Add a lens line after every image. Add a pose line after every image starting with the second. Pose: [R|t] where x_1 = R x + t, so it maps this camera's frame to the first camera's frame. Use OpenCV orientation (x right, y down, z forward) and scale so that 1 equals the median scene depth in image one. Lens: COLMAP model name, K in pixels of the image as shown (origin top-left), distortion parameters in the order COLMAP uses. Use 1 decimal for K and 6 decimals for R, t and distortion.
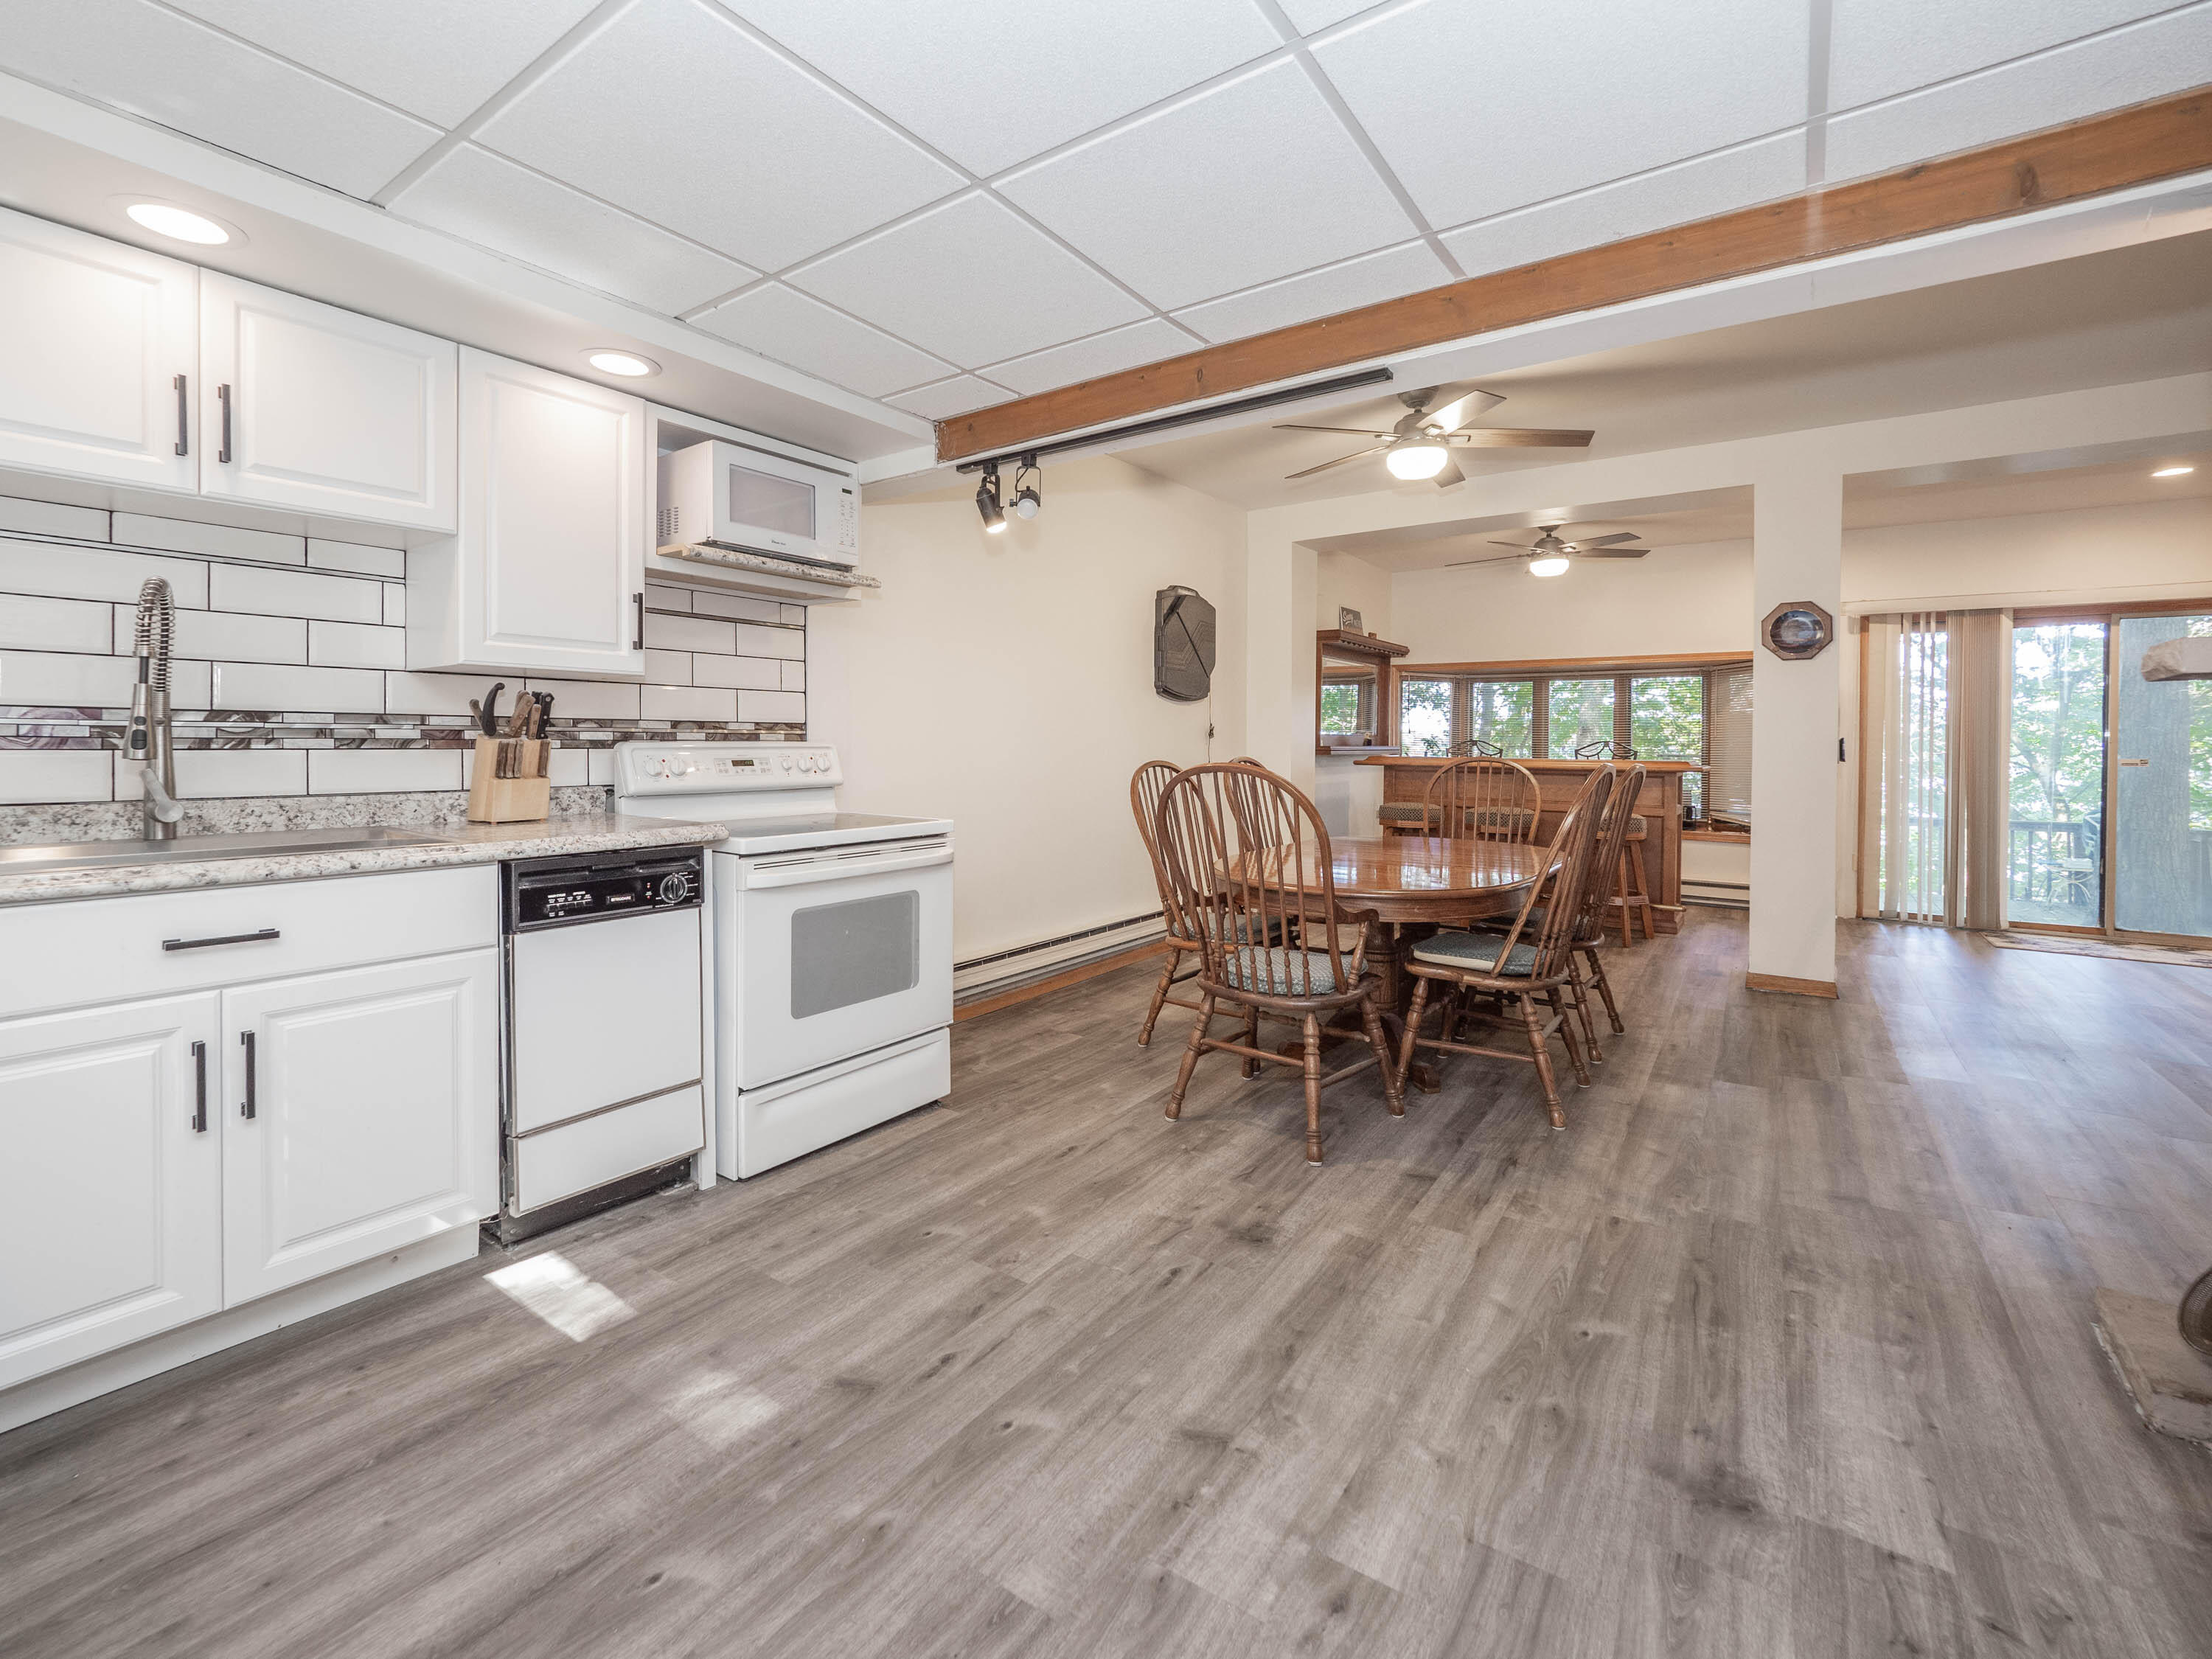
lens RADIAL K [[959.2, 0, 1114.8], [0, 959.2, 737.9], [0, 0, 1]] dist [-0.001818, -0.002268]
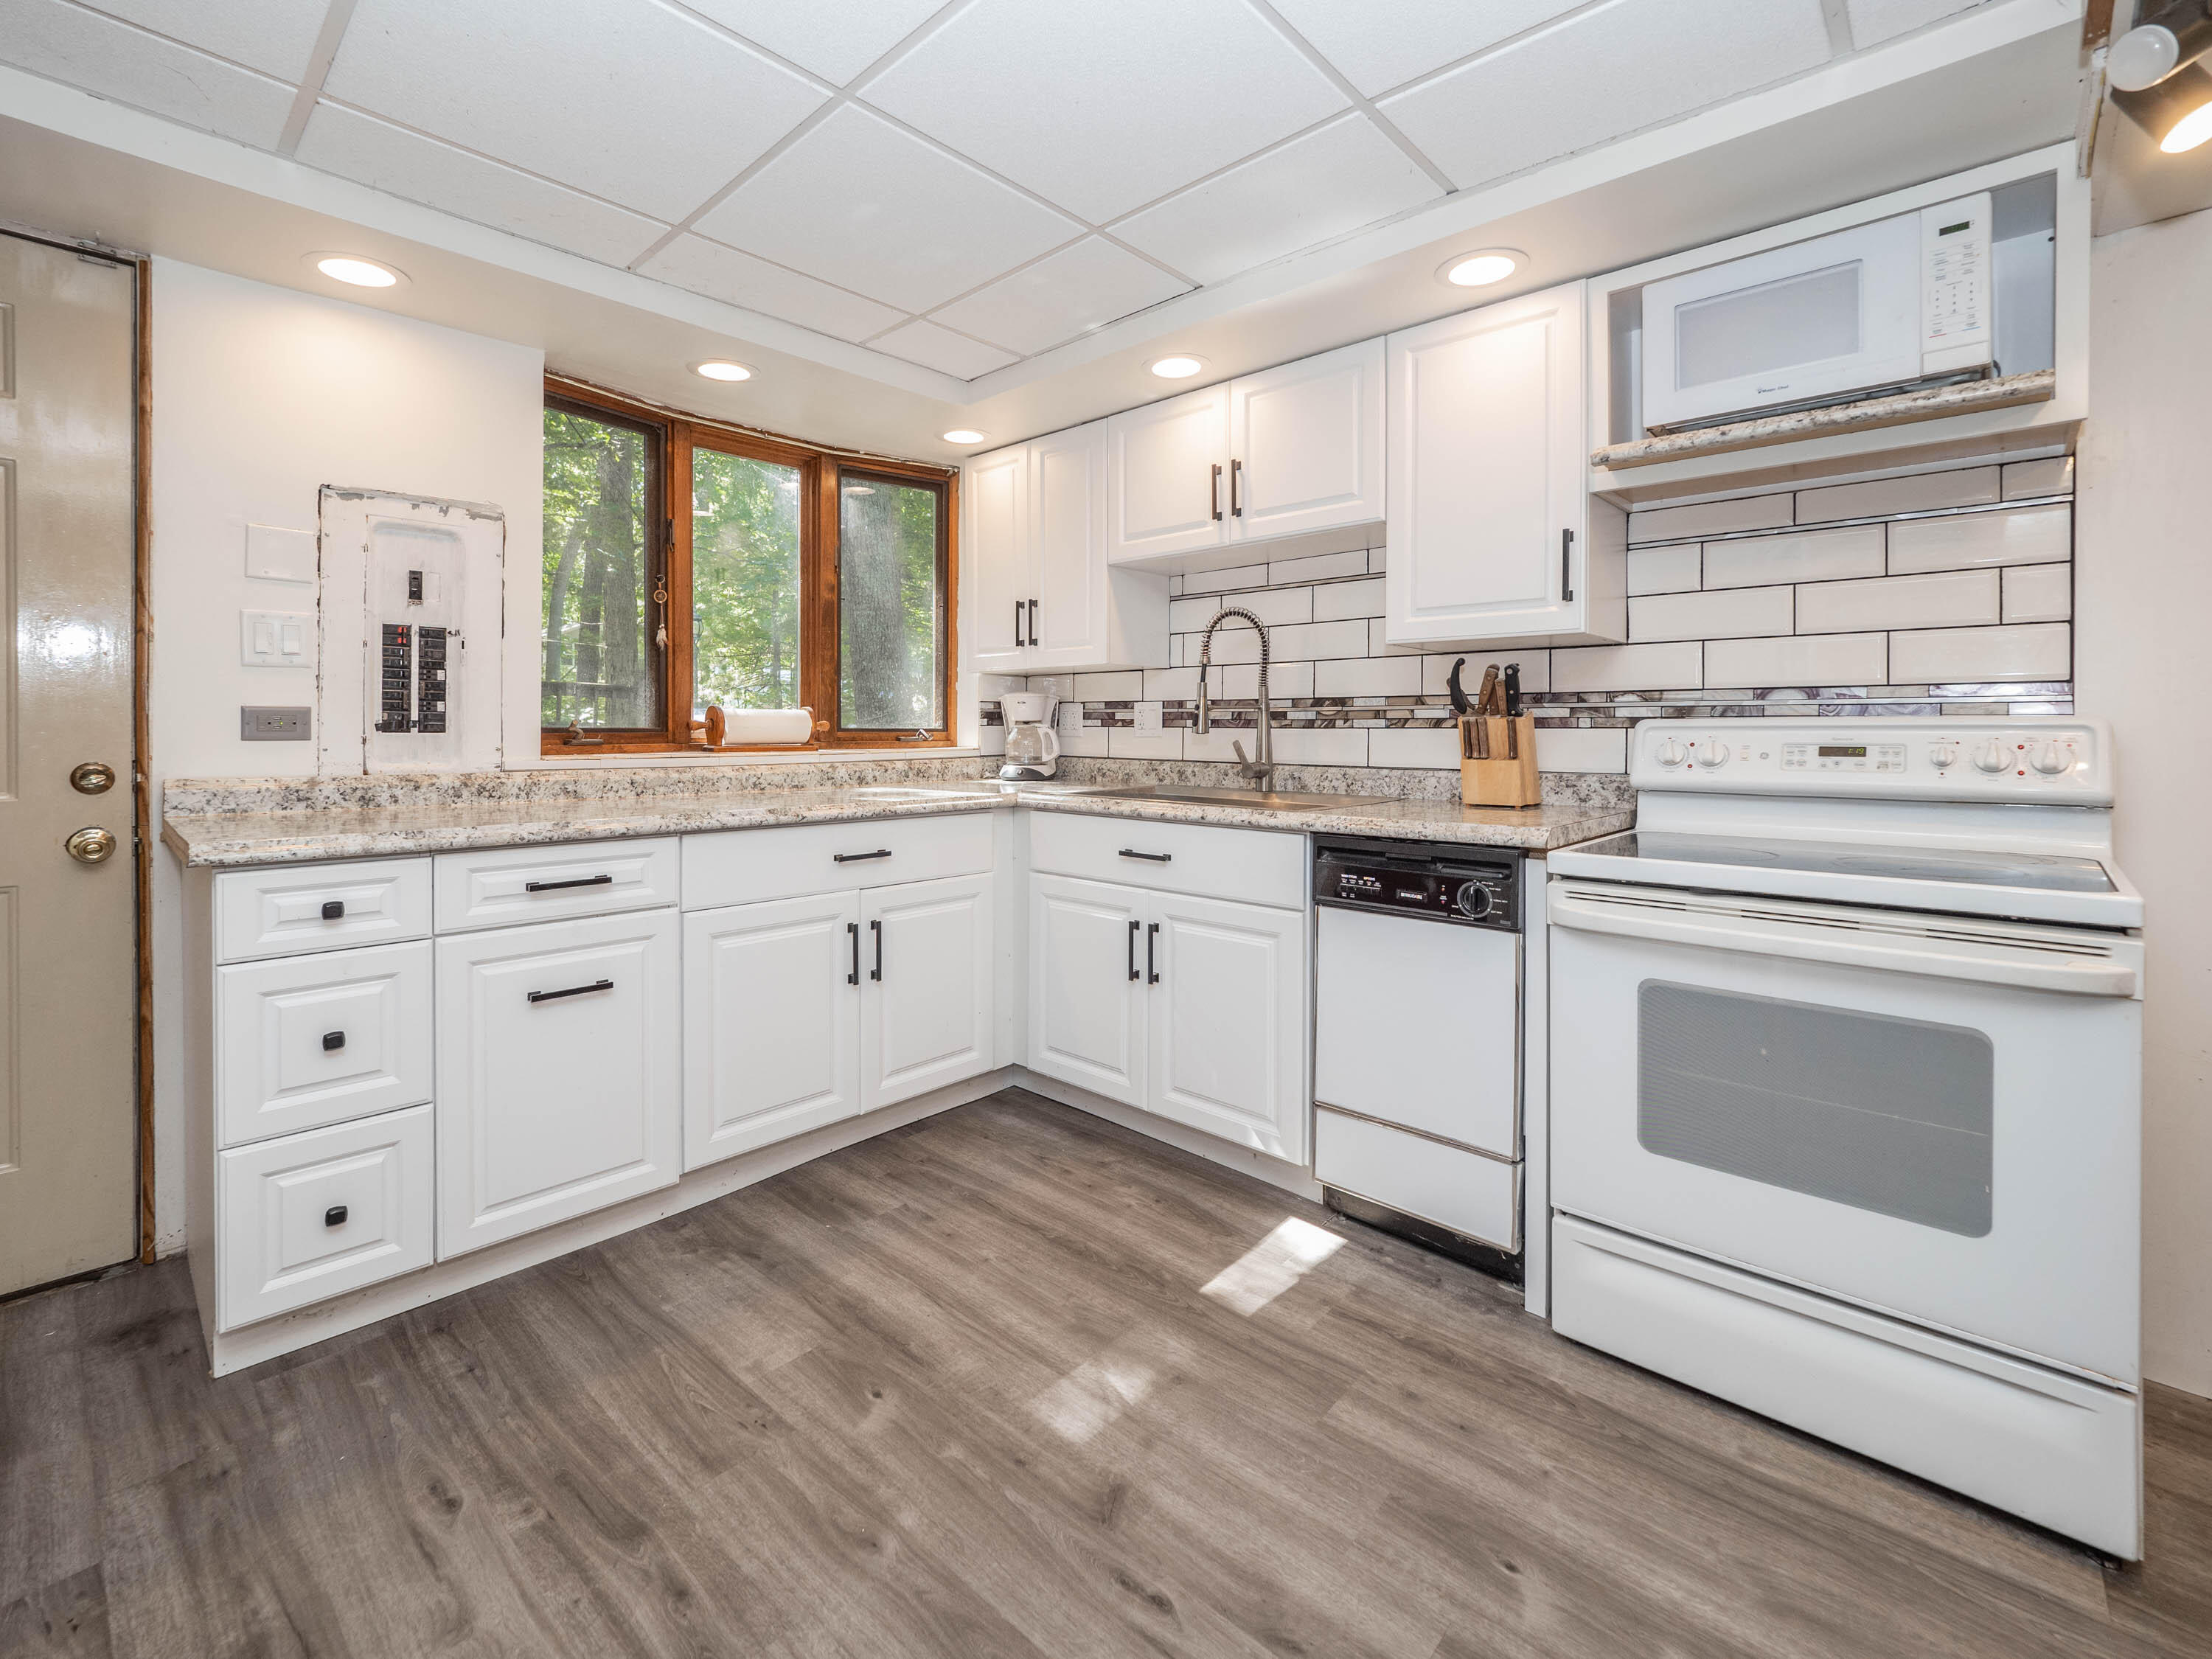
lens RADIAL K [[959.2, 0, 1048.6], [0, 959.2, 740.5], [0, 0, 1]] dist [-0.001818, -0.002268]
pose [[-0.138132, 0.004039, -0.990406, 0.398232], [-0.001343, 0.999990, 0.004266, 0.022949], [0.990413, 0.001919, -0.138125, 0.794701]]
